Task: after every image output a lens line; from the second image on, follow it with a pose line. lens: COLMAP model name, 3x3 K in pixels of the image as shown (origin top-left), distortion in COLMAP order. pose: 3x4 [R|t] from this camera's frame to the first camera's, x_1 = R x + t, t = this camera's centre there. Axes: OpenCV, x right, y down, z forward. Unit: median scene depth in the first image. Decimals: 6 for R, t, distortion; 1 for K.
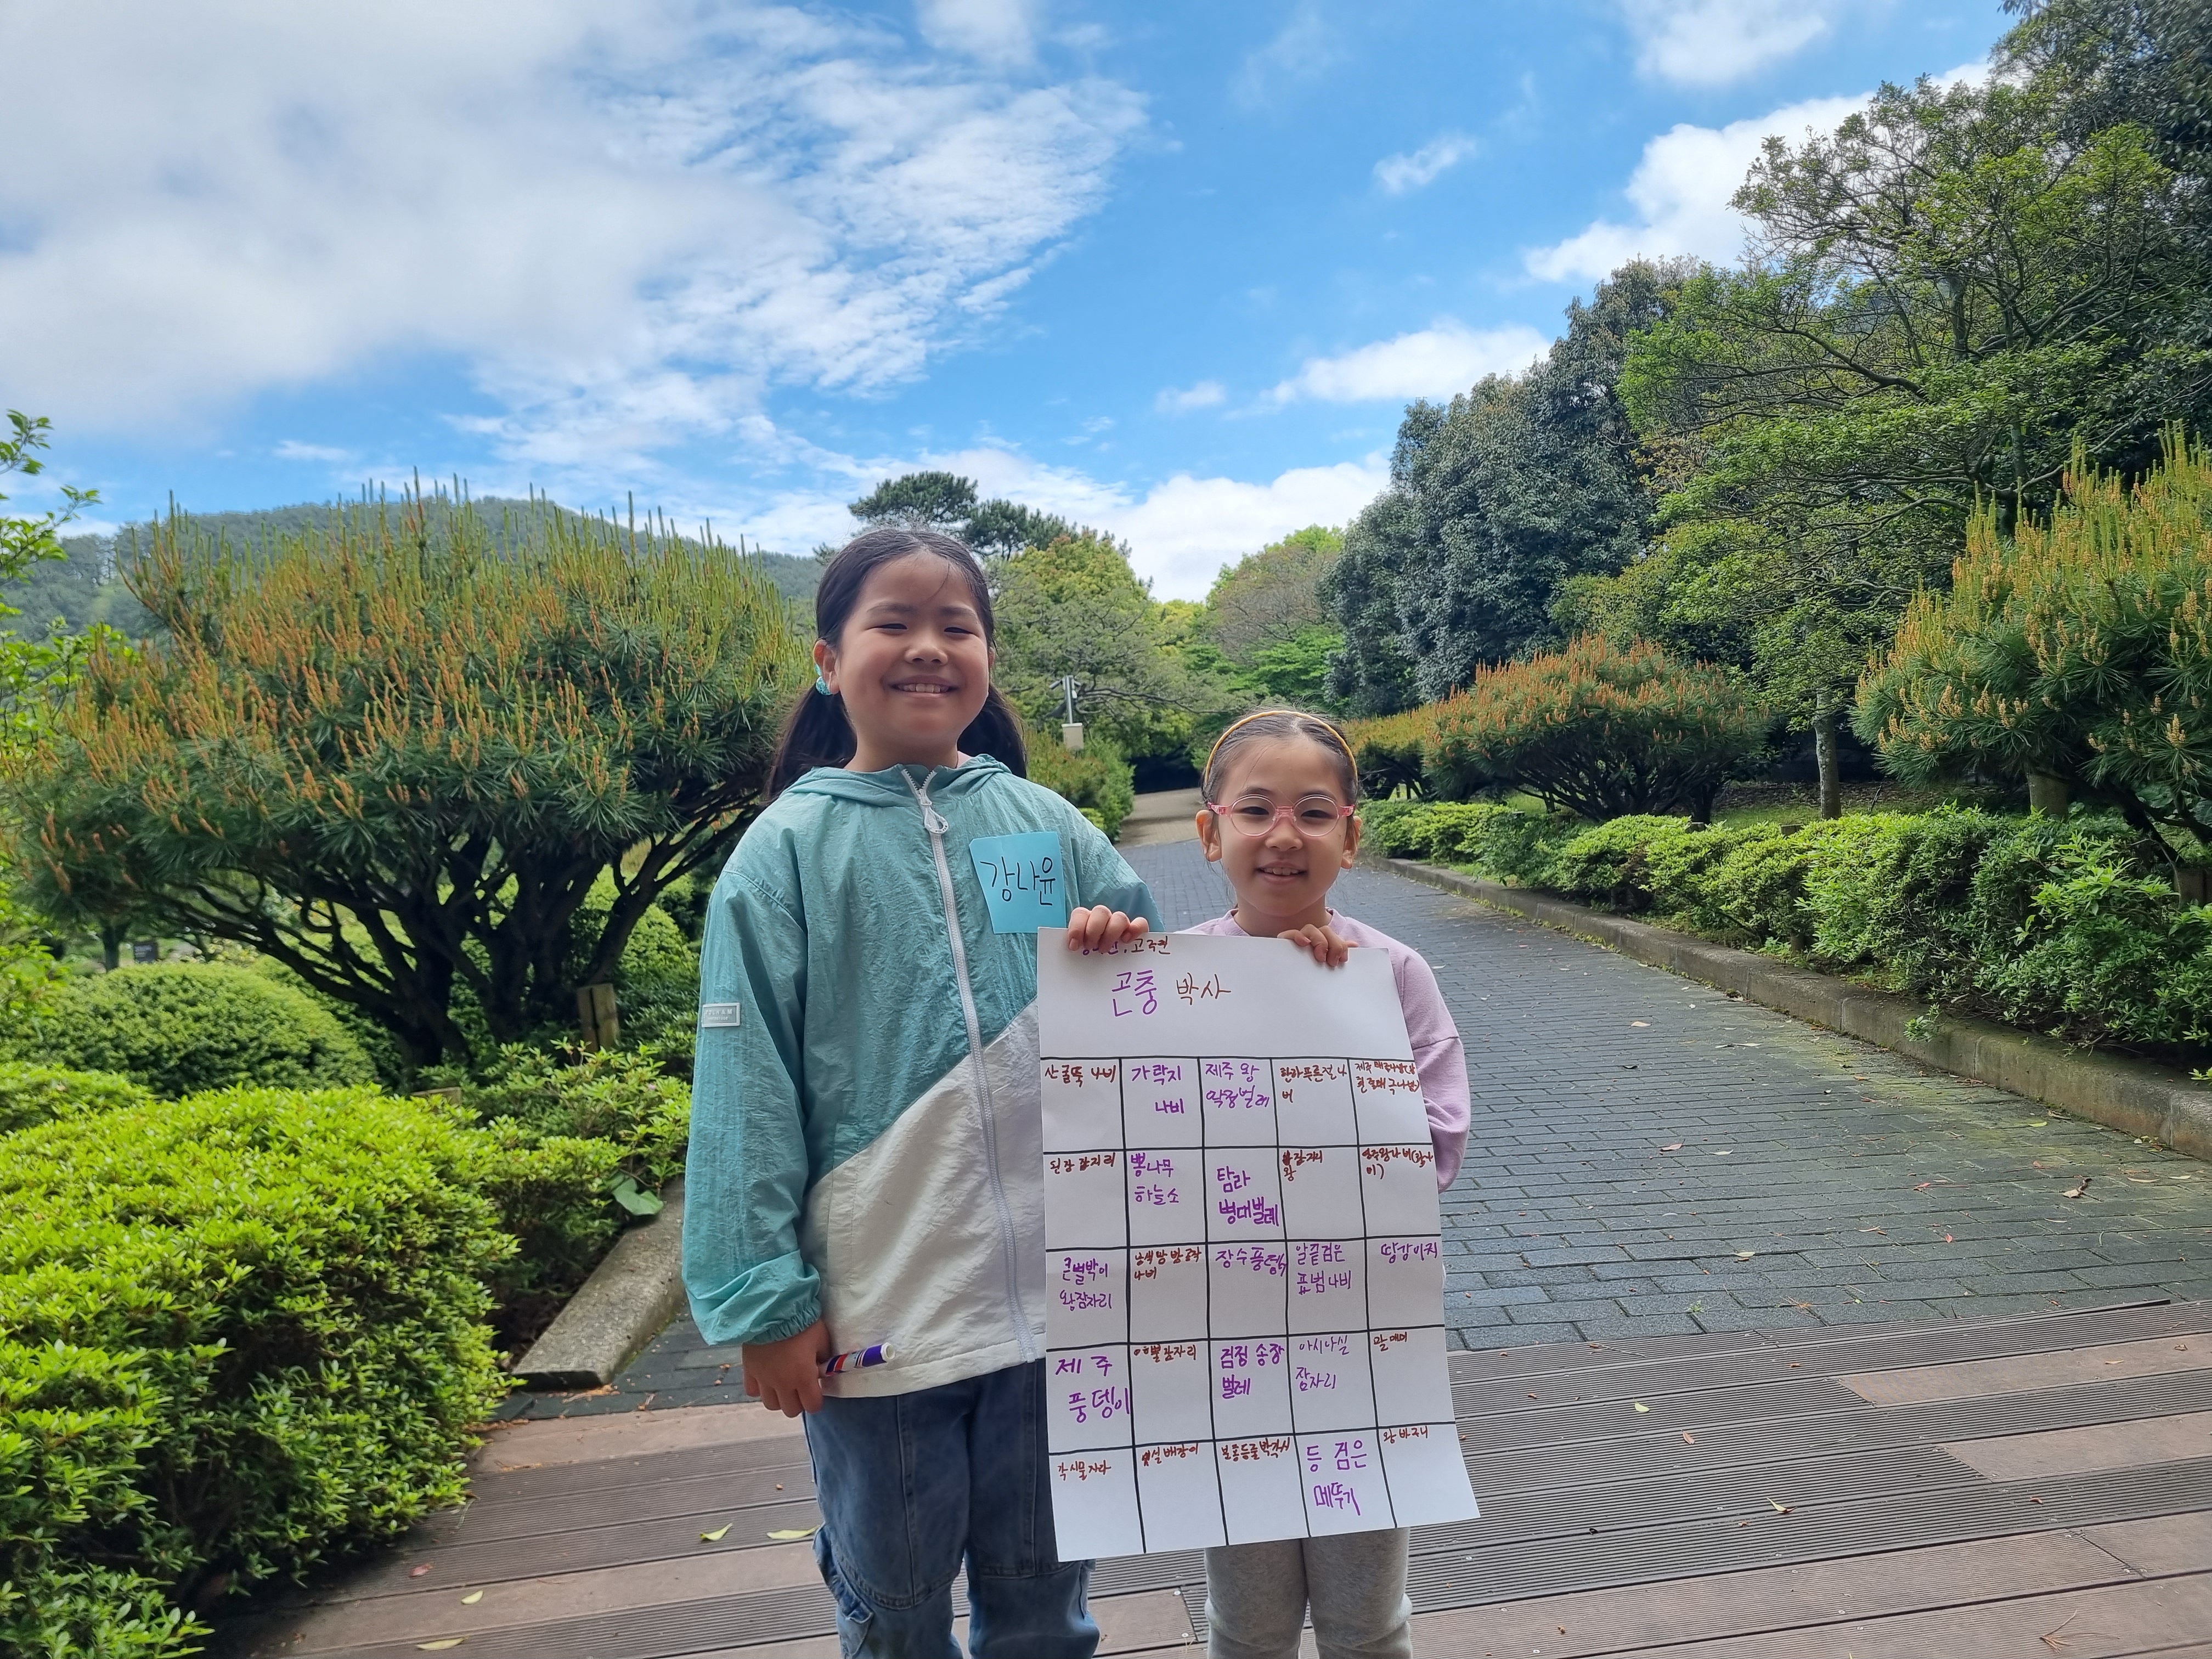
lens RADIAL K [[1744.4, 0, 1128.1], [0, 1744.4, 828.5], [0, 0, 1]] dist [0.062999, -0.058279]
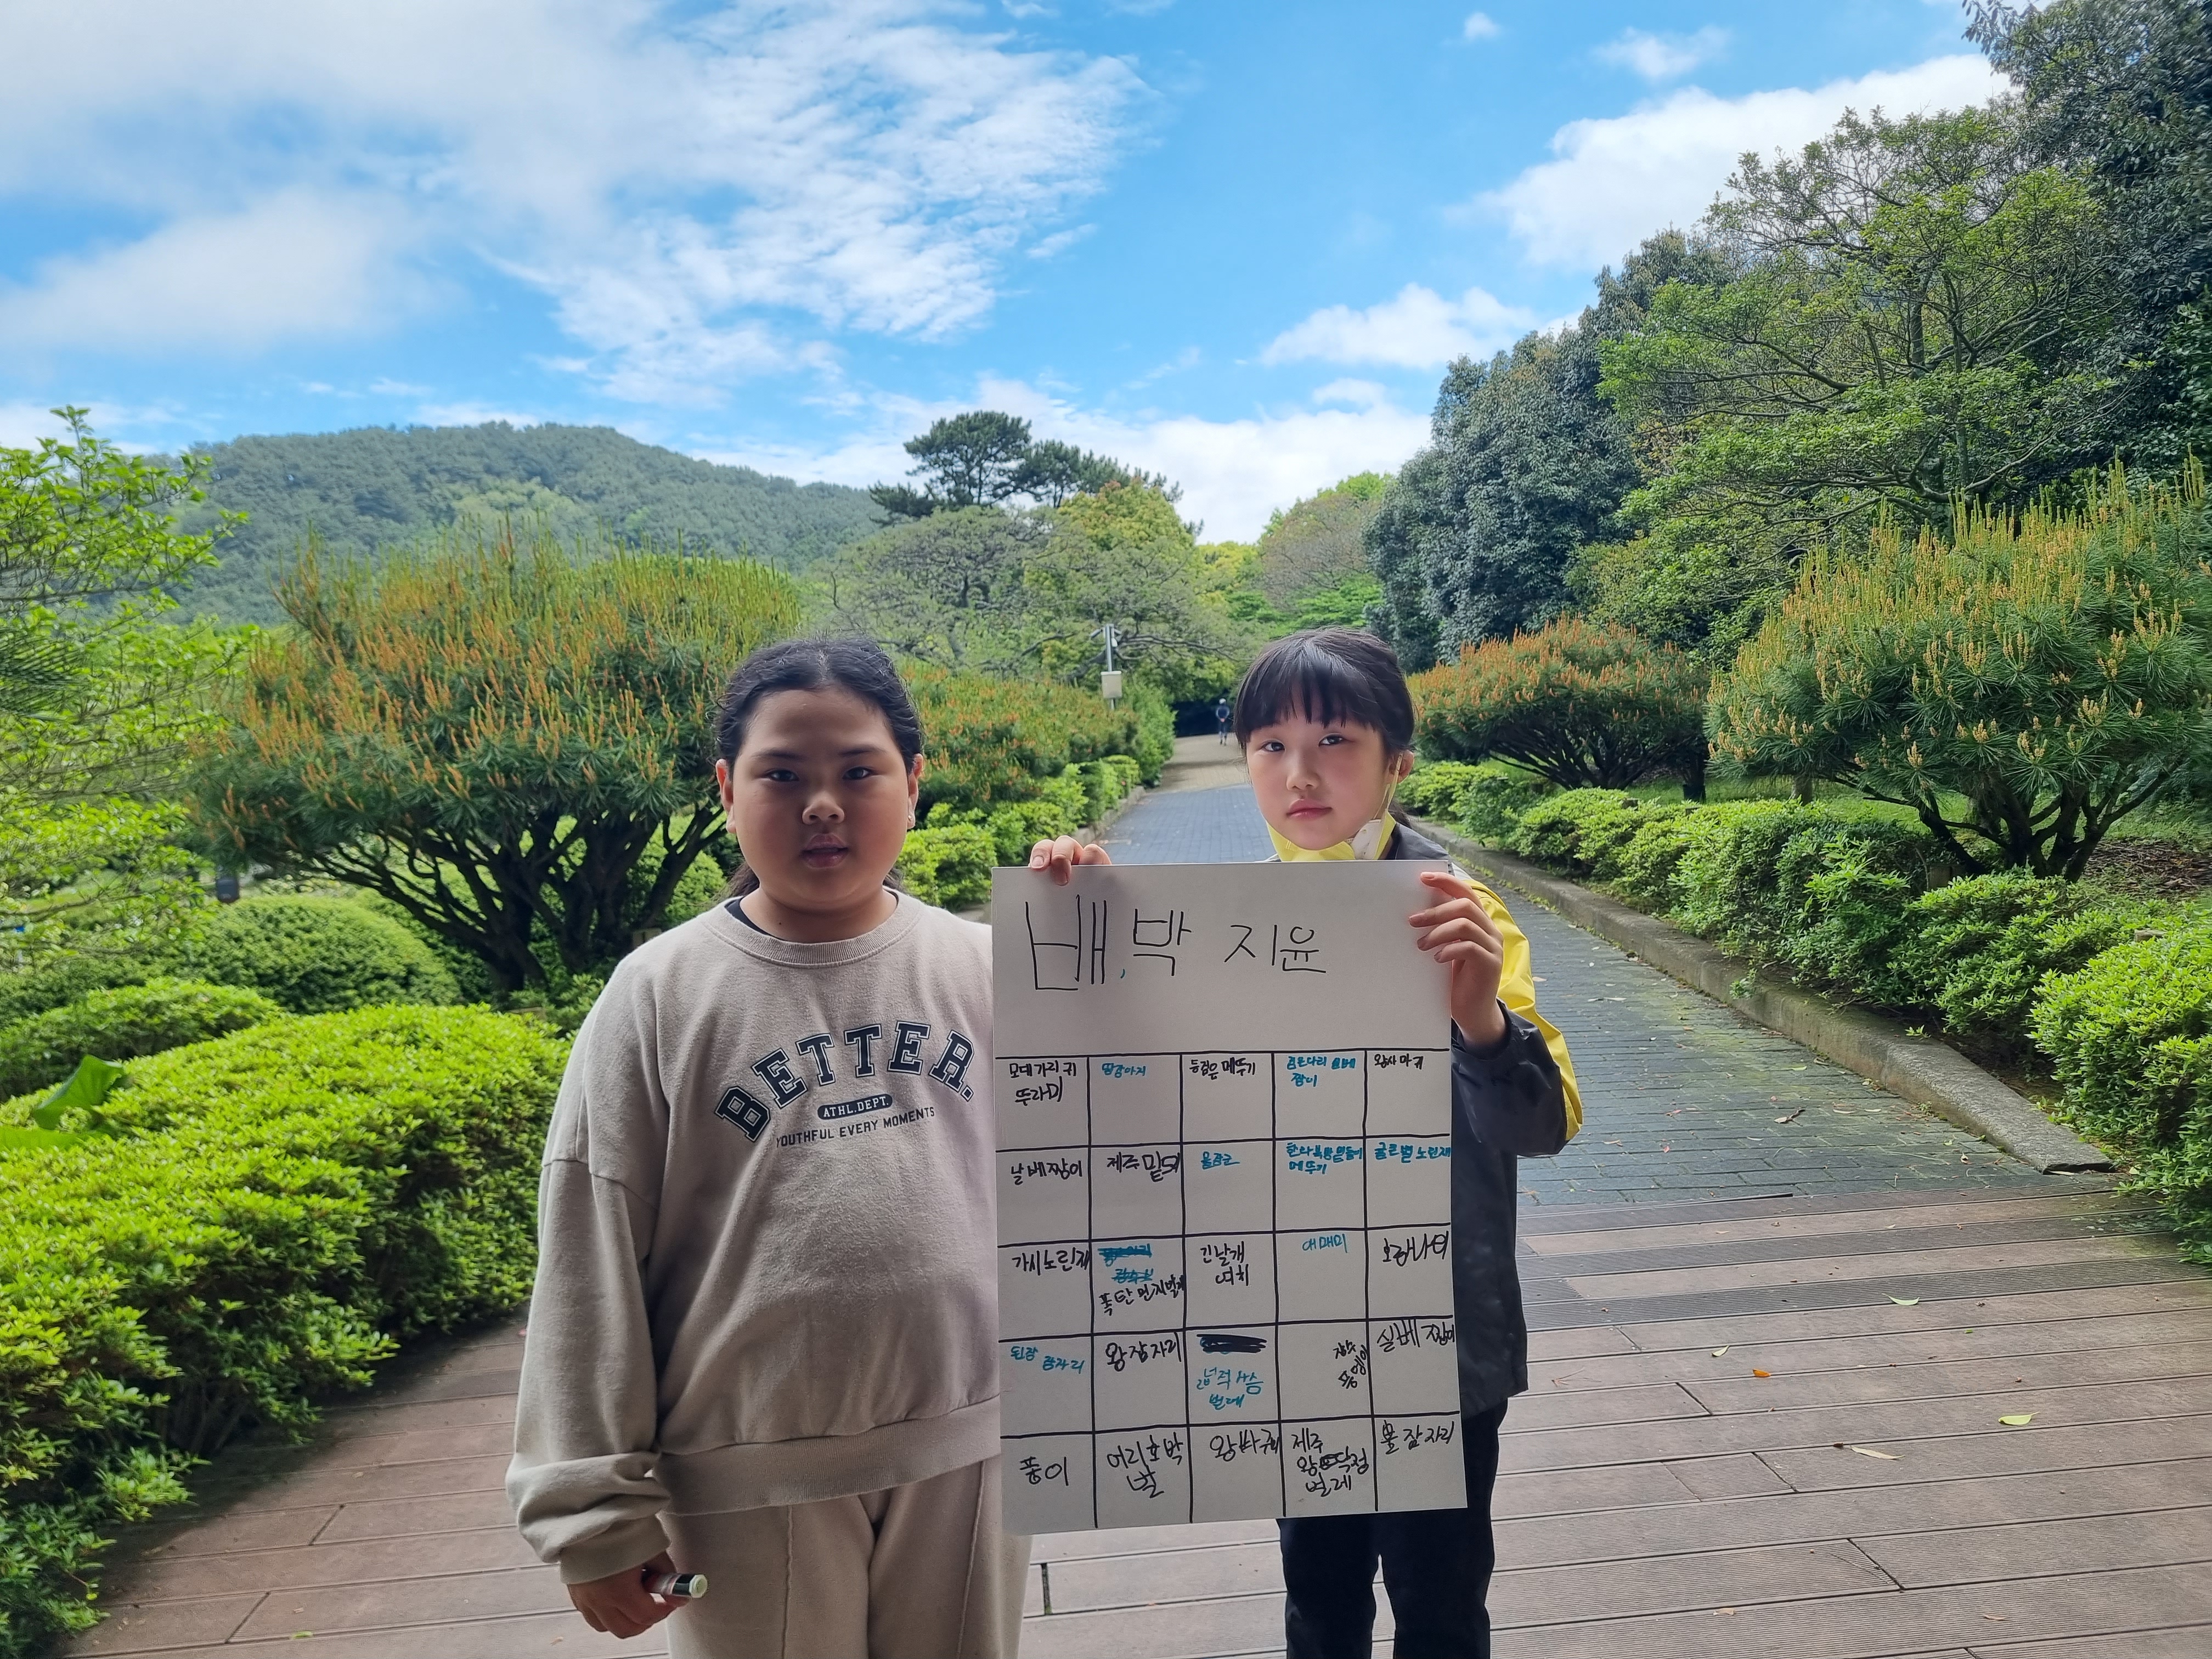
lens RADIAL K [[1744.4, 0, 1126.7], [0, 1744.4, 836.5], [0, 0, 1]] dist [0.062999, -0.058279]
pose [[0.999307, 0.021788, -0.030171, 0.047381], [-0.020566, 0.998979, 0.040230, -0.021860], [0.031017, -0.039582, 0.998735, -0.149699]]
